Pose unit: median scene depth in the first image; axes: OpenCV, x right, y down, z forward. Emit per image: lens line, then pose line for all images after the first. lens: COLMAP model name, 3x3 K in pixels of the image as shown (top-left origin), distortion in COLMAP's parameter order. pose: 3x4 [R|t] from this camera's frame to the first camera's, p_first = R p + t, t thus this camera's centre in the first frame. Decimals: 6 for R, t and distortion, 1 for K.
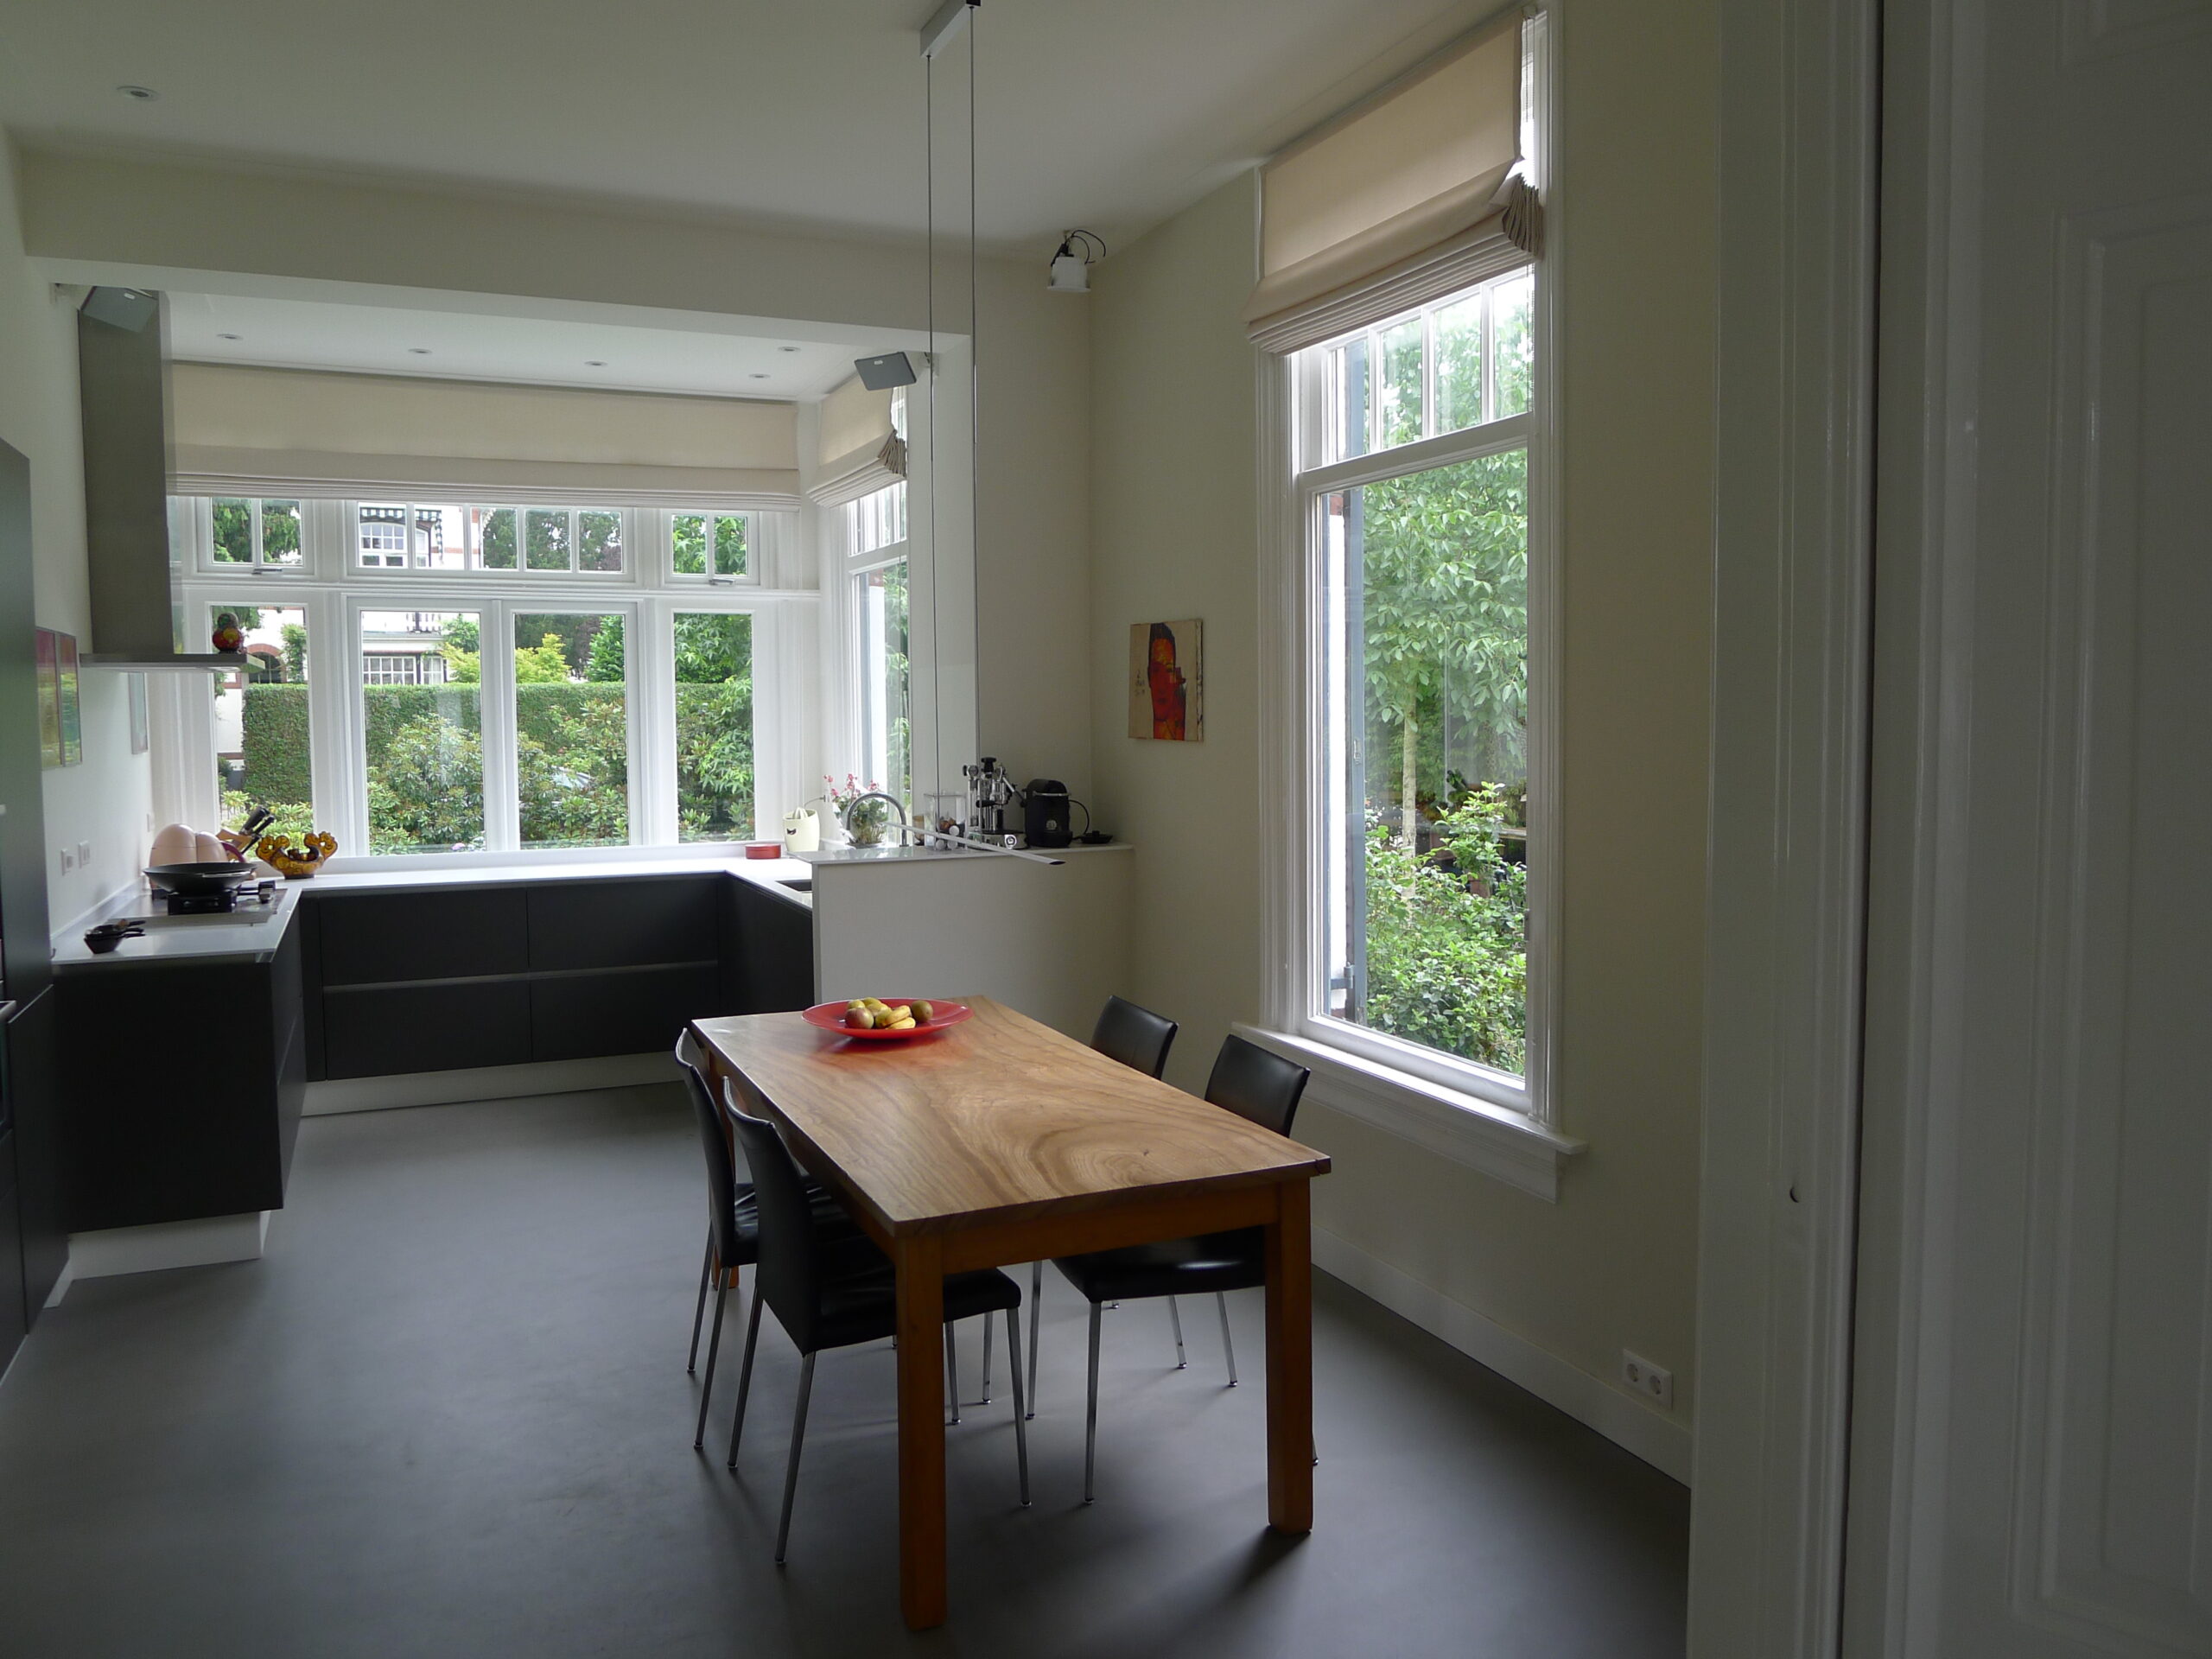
lens RADIAL K [[1580.8, 0, 1097.4], [0, 1580.8, 827.6], [0, 0, 1]] dist [-0.043668, 0.016776]
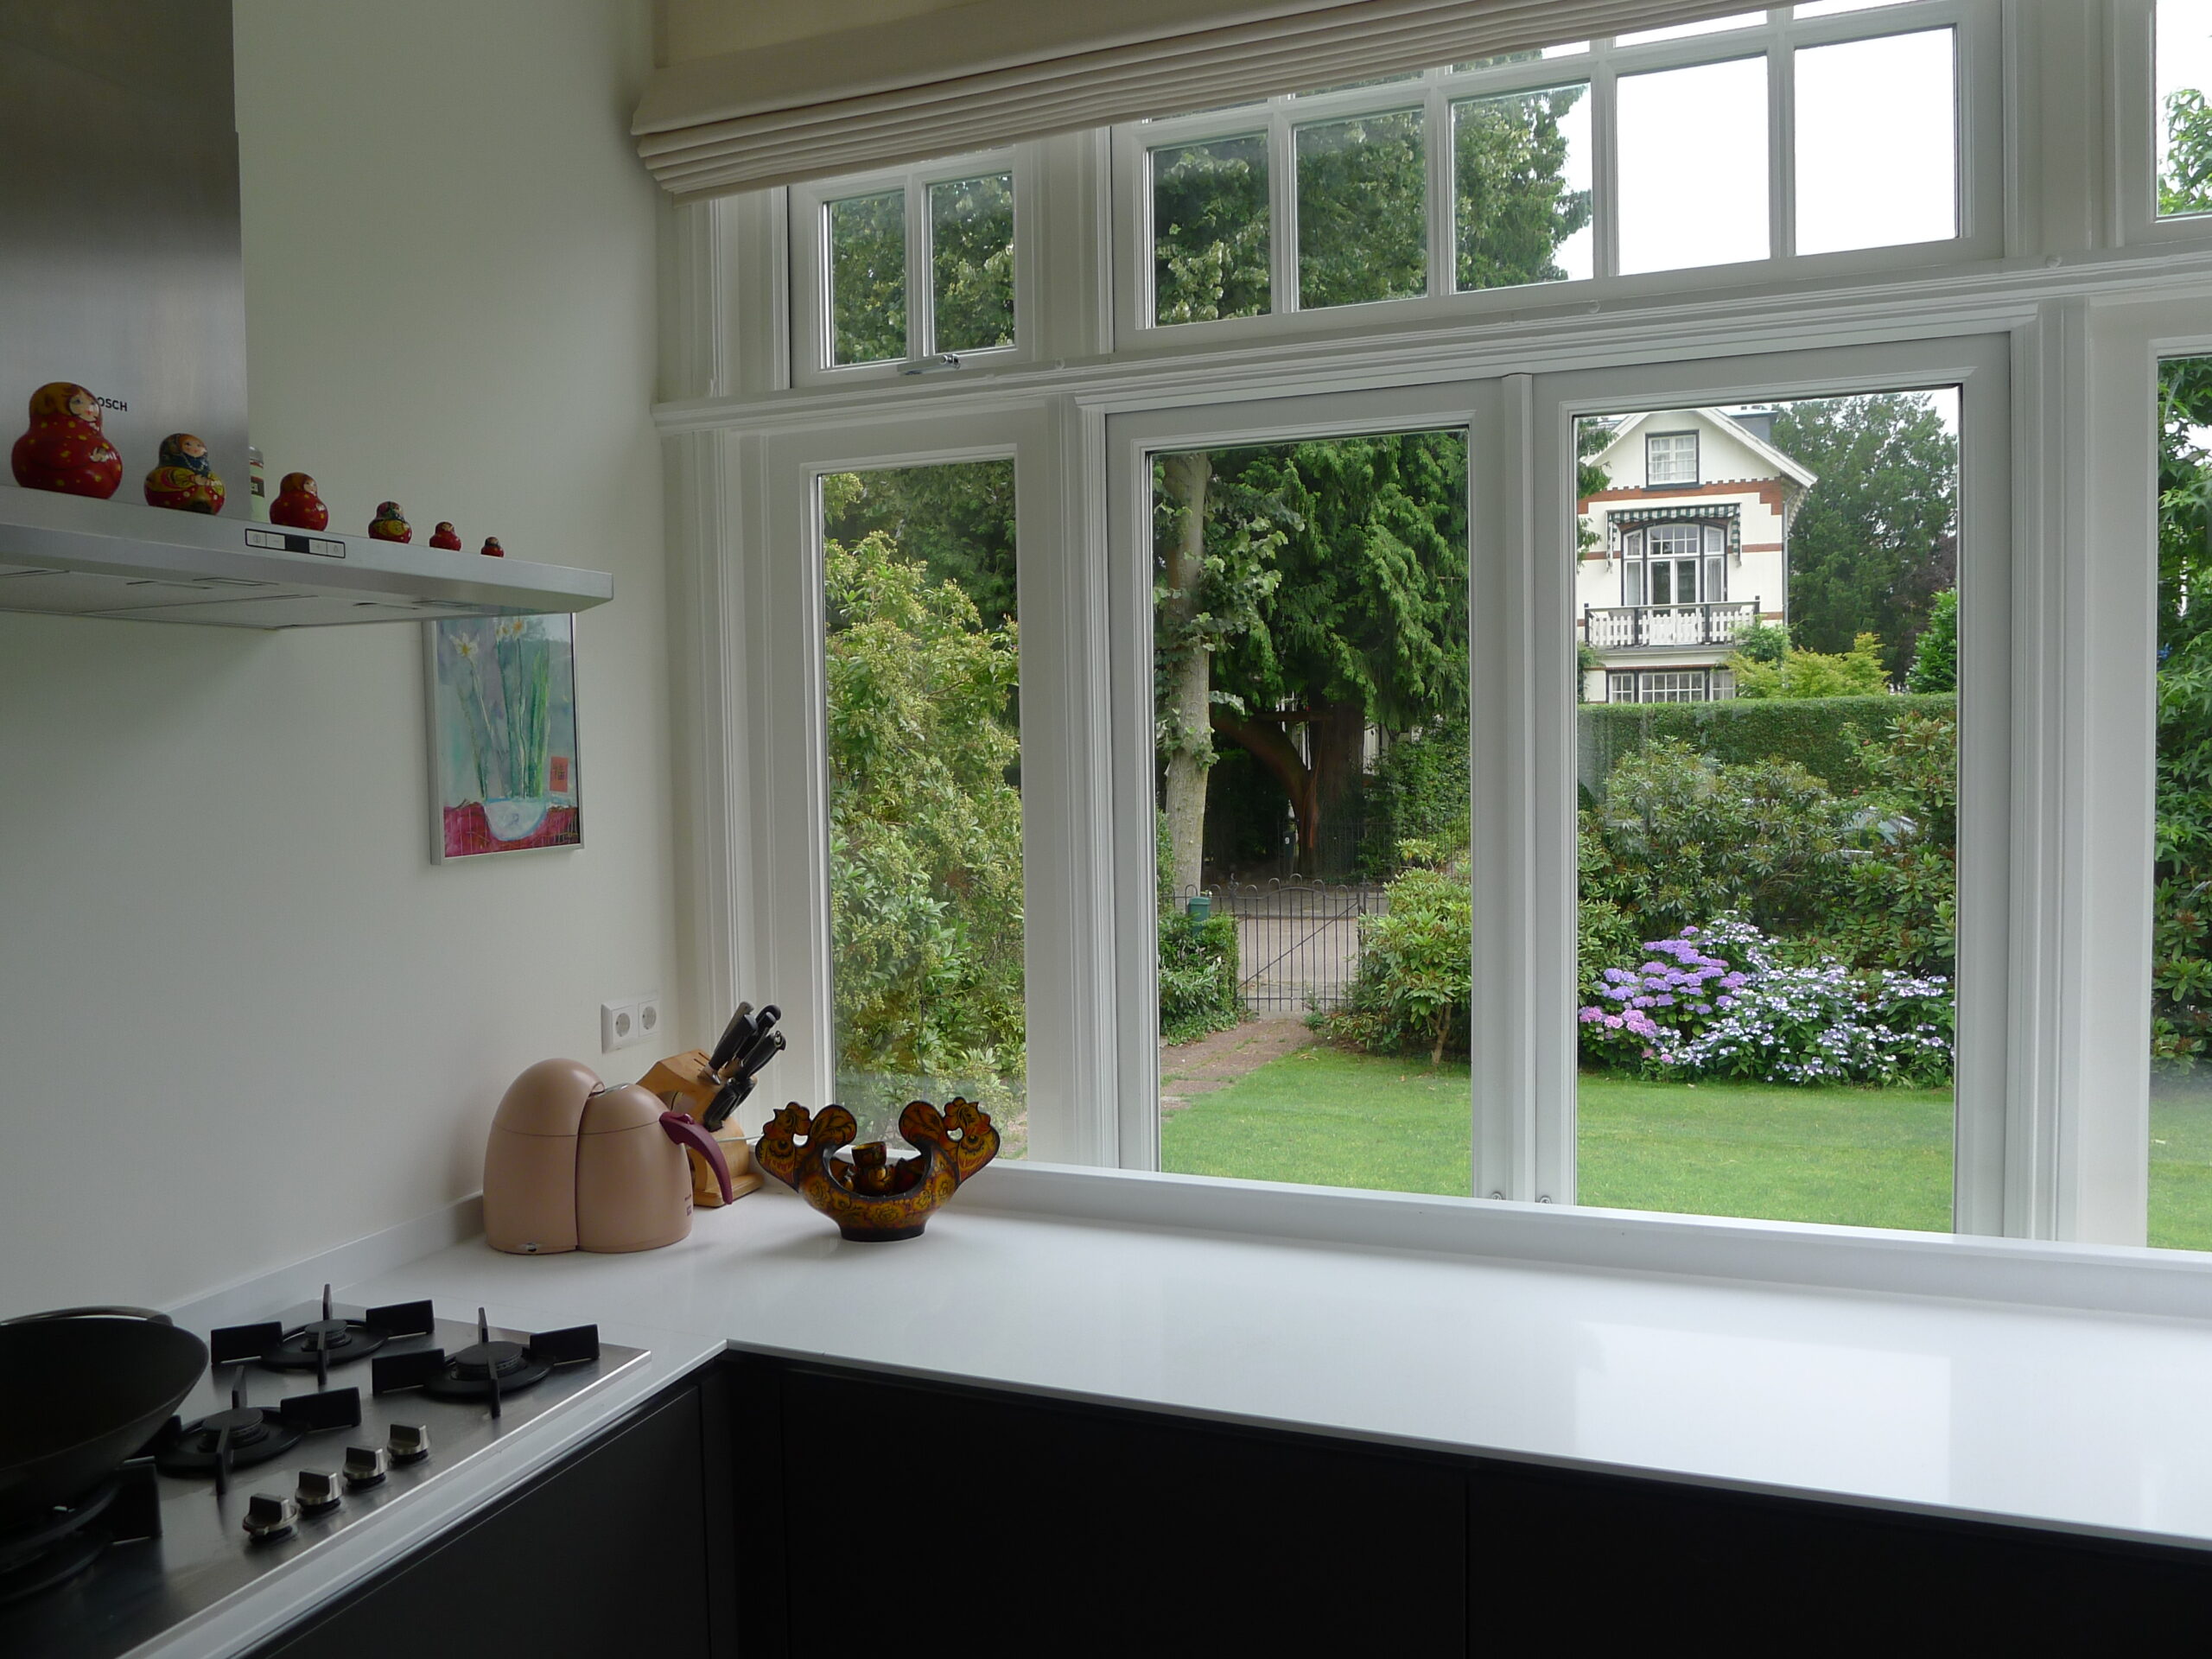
lens RADIAL K [[1580.8, 0, 1096.1], [0, 1580.8, 812.3], [0, 0, 1]] dist [-0.043668, 0.016776]
pose [[0.699361, 0.021272, -0.714452, -0.211038], [-0.038007, 0.999250, -0.007453, -0.051740], [0.713758, 0.032366, 0.699645, 0.708218]]
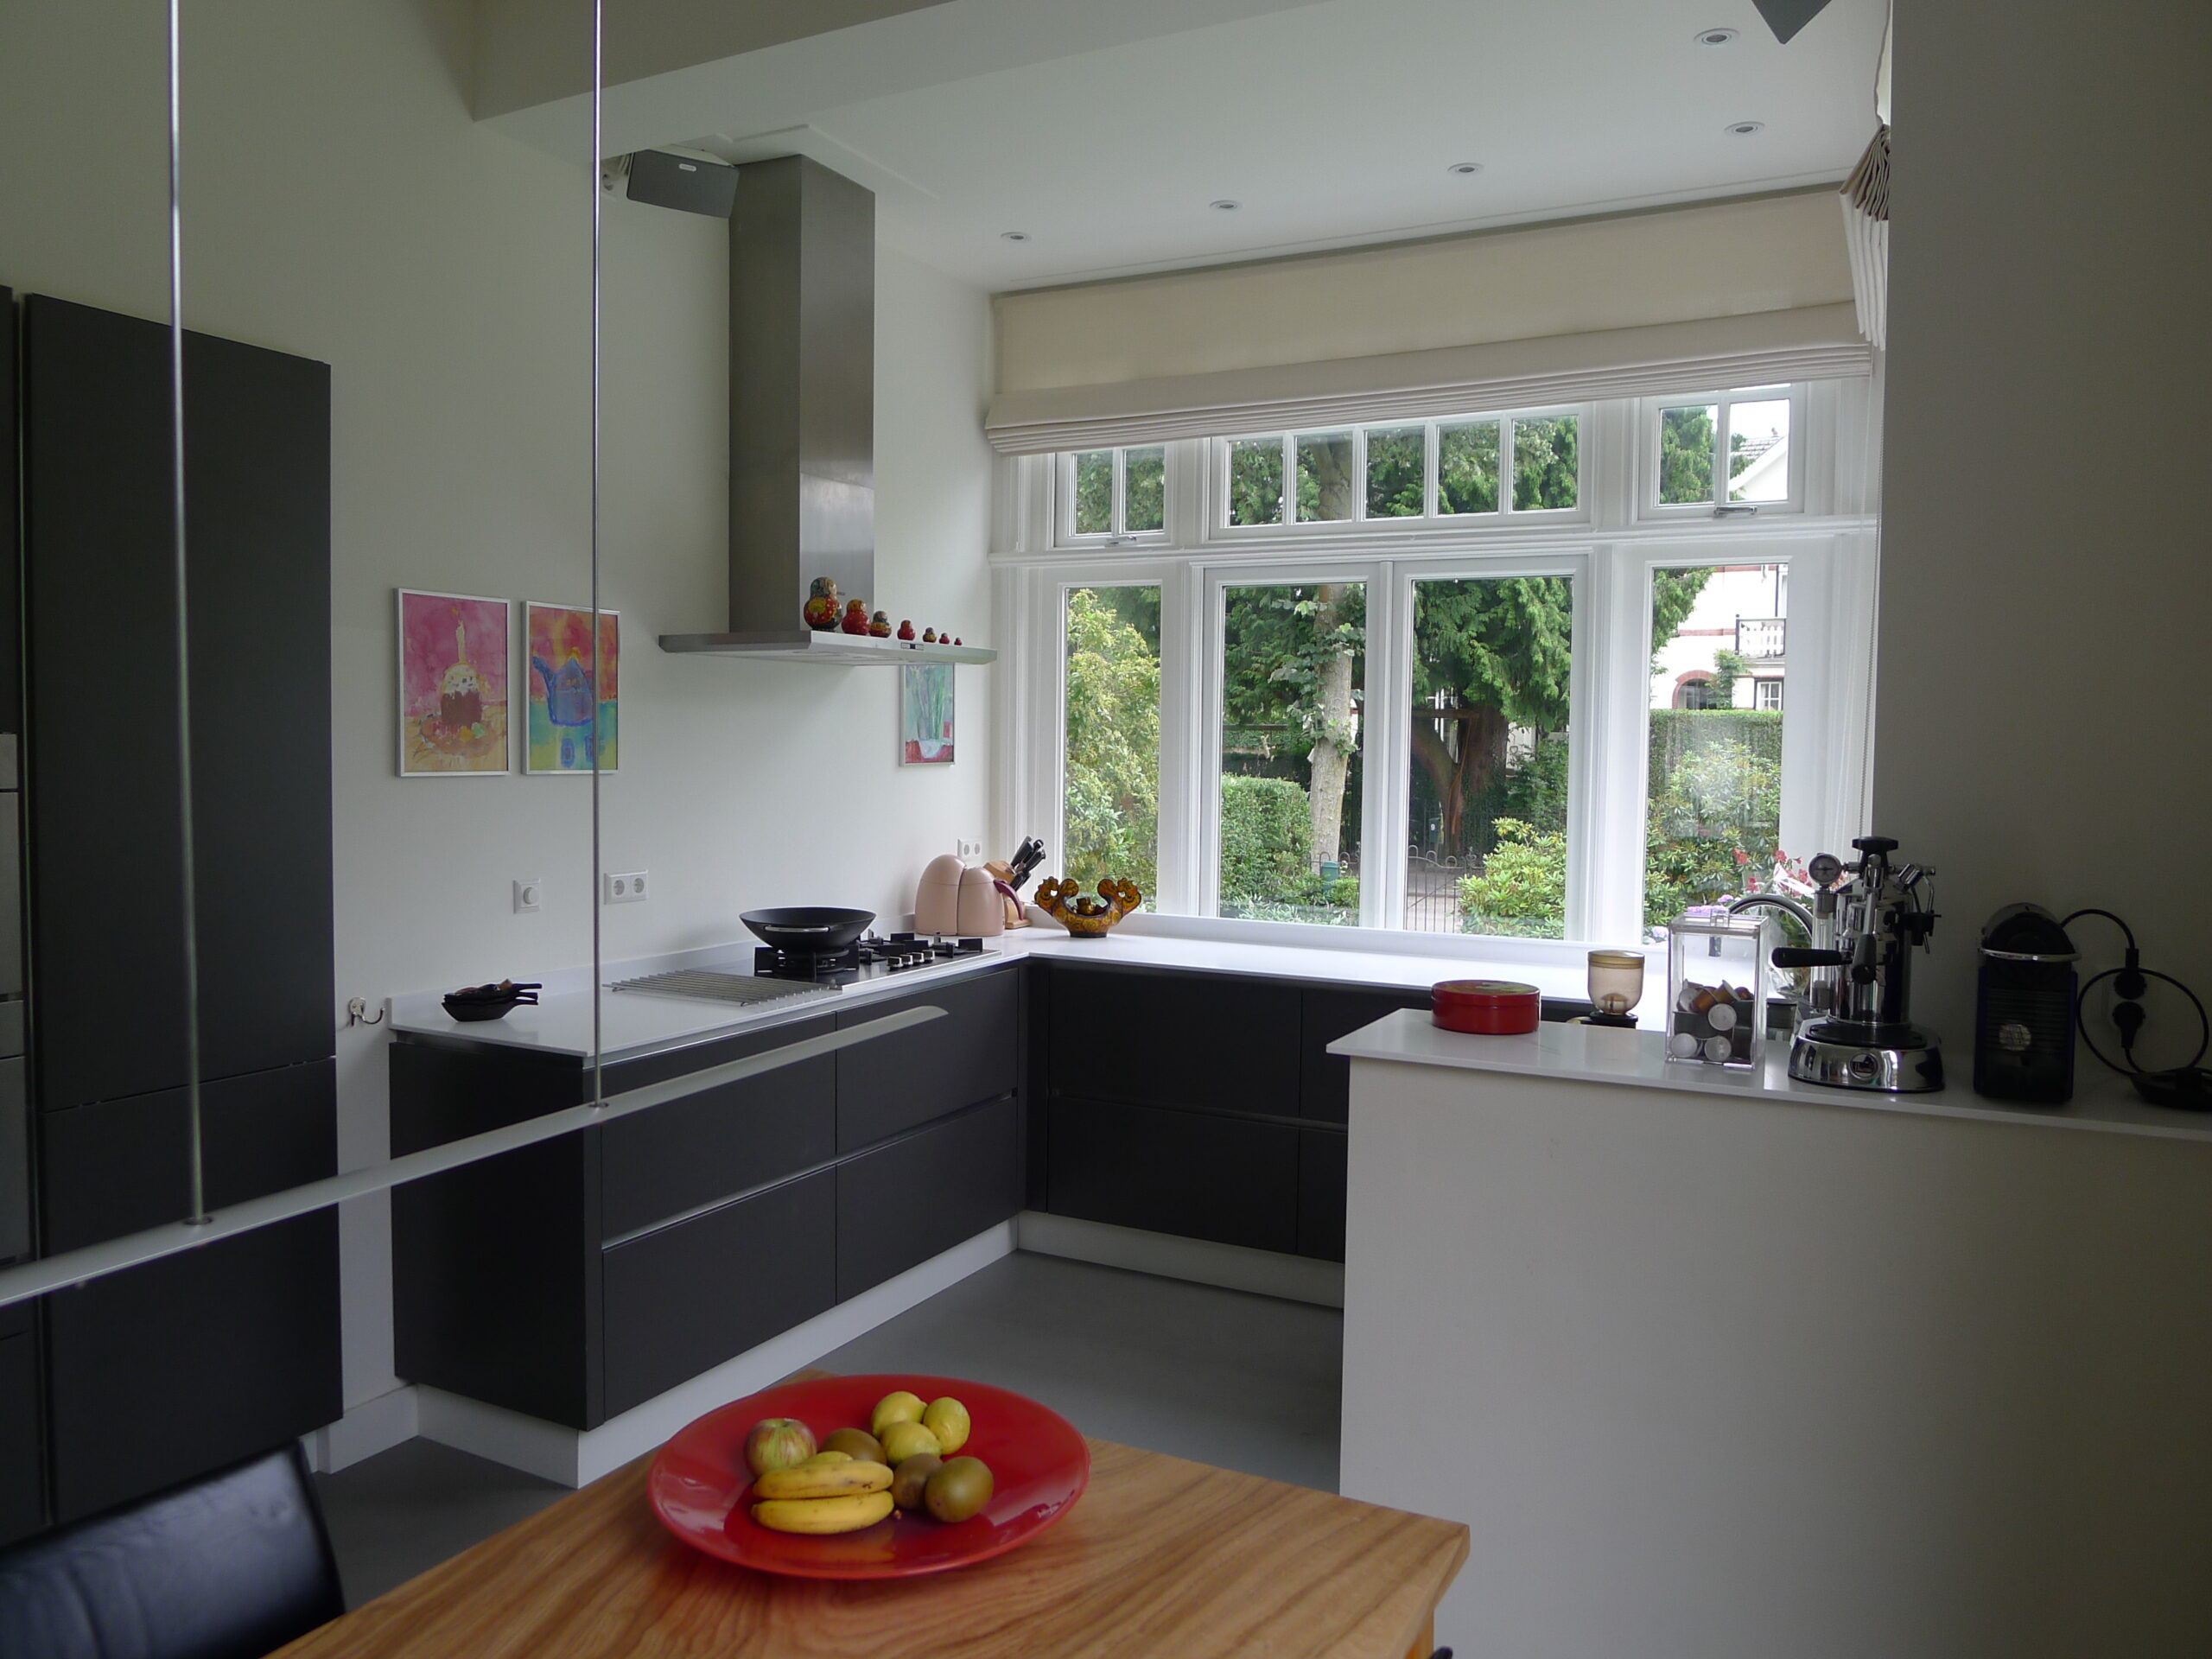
lens RADIAL K [[1580.8, 0, 1102.2], [0, 1580.8, 833.3], [0, 0, 1]] dist [-0.043668, 0.016776]
pose [[0.616814, 0.059441, -0.784862, 0.088276], [-0.072558, 0.997193, 0.018500, -0.029350], [0.783758, 0.045537, 0.619395, 0.468842]]
